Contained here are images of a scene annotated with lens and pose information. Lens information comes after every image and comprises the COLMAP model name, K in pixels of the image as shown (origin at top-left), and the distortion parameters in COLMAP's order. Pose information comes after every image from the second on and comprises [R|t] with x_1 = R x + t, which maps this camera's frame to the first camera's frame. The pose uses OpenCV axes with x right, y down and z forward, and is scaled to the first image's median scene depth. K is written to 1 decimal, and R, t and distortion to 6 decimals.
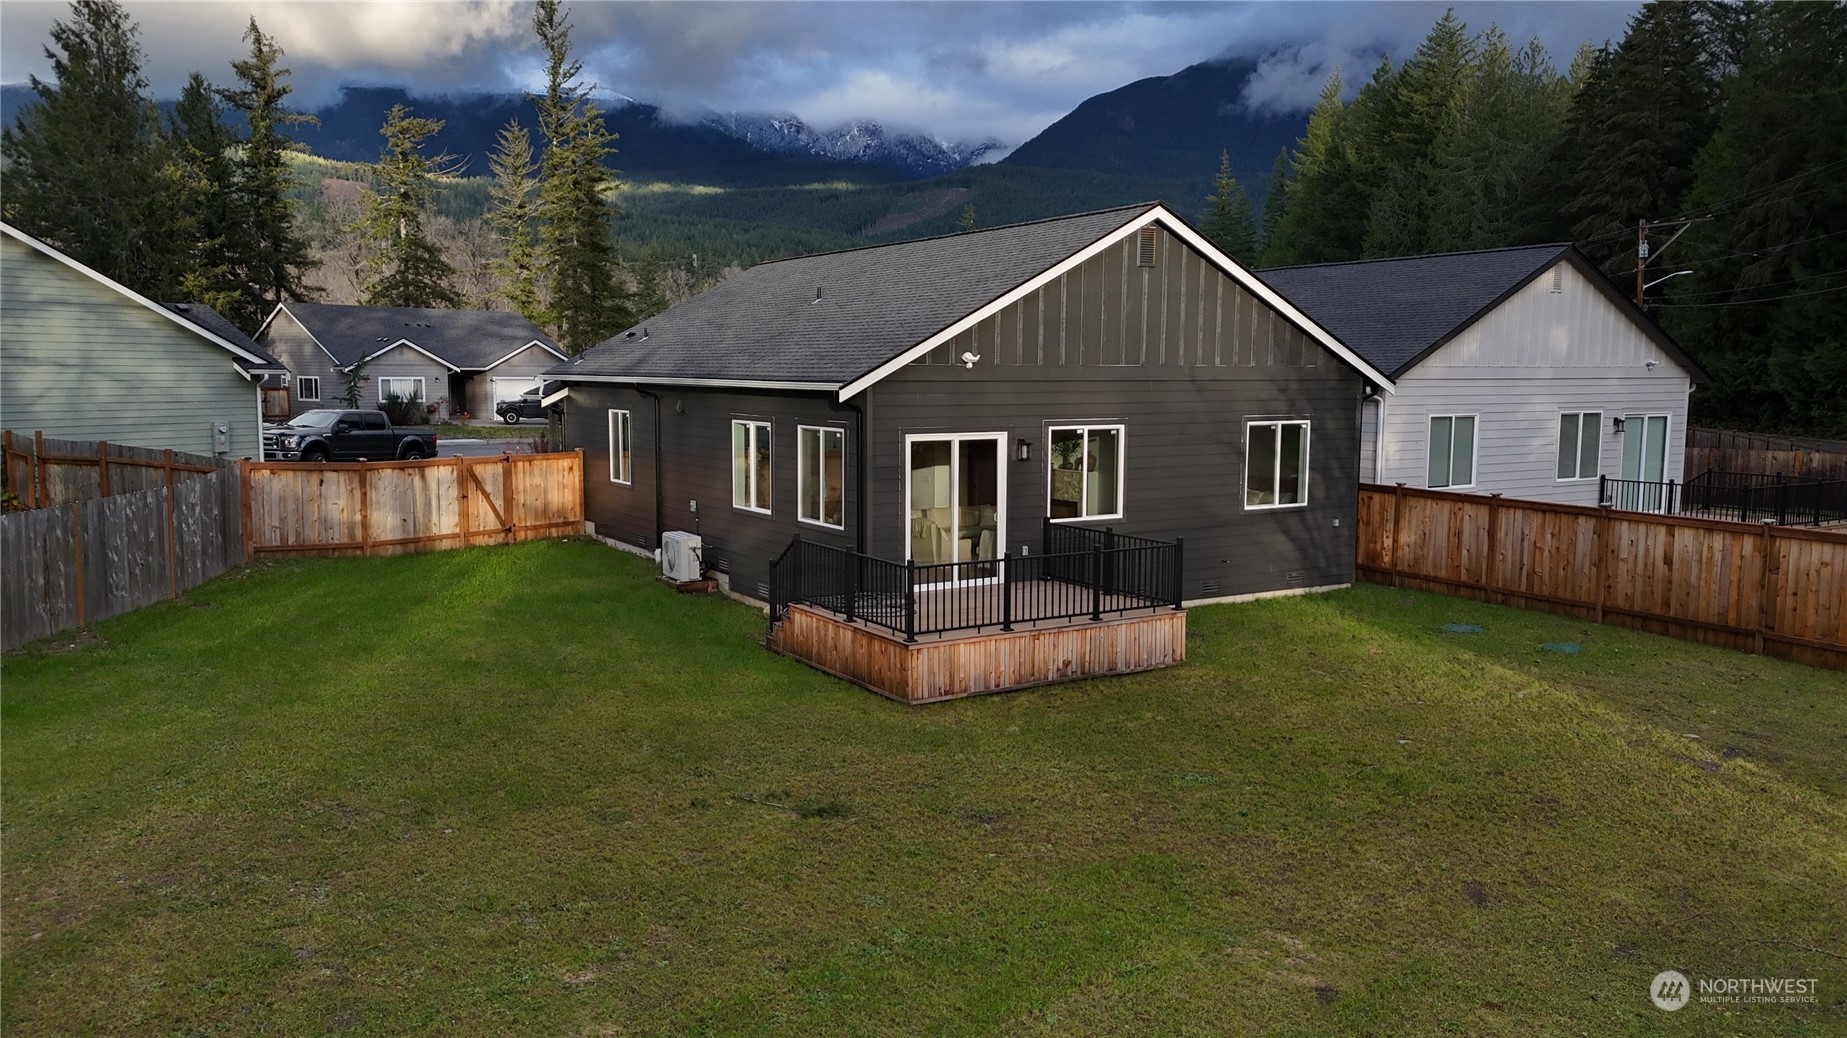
lens RADIAL K [[1351.8, 0, 920.9], [0, 1351.8, 483.1], [0, 0, 1]] dist [0.045634, -0.006088]
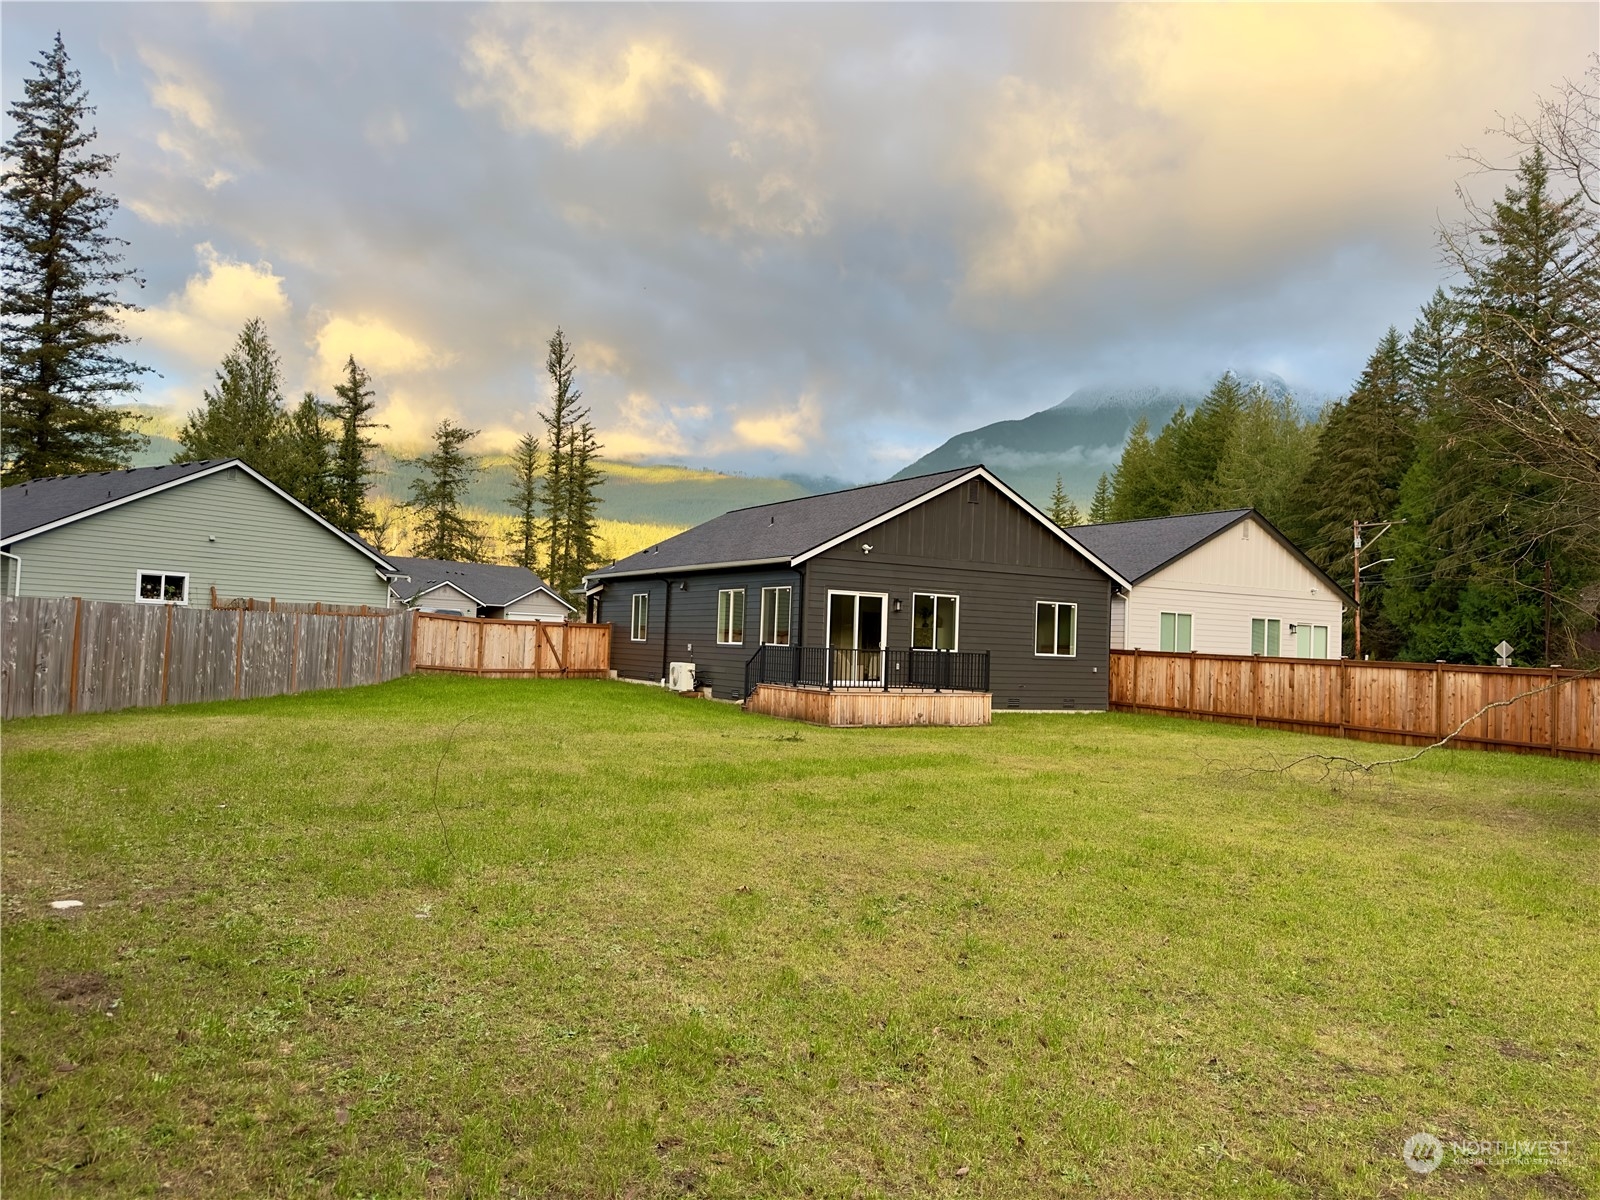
lens RADIAL K [[1100.4, 0, 794.9], [0, 1100.4, 571.6], [0, 0, 1]] dist [0.102343, -0.143742]
pose [[0.999327, 0.029232, -0.022153, -0.018221], [-0.032207, 0.988361, -0.148679, 0.117908], [0.017549, 0.149292, 0.988637, -0.294855]]
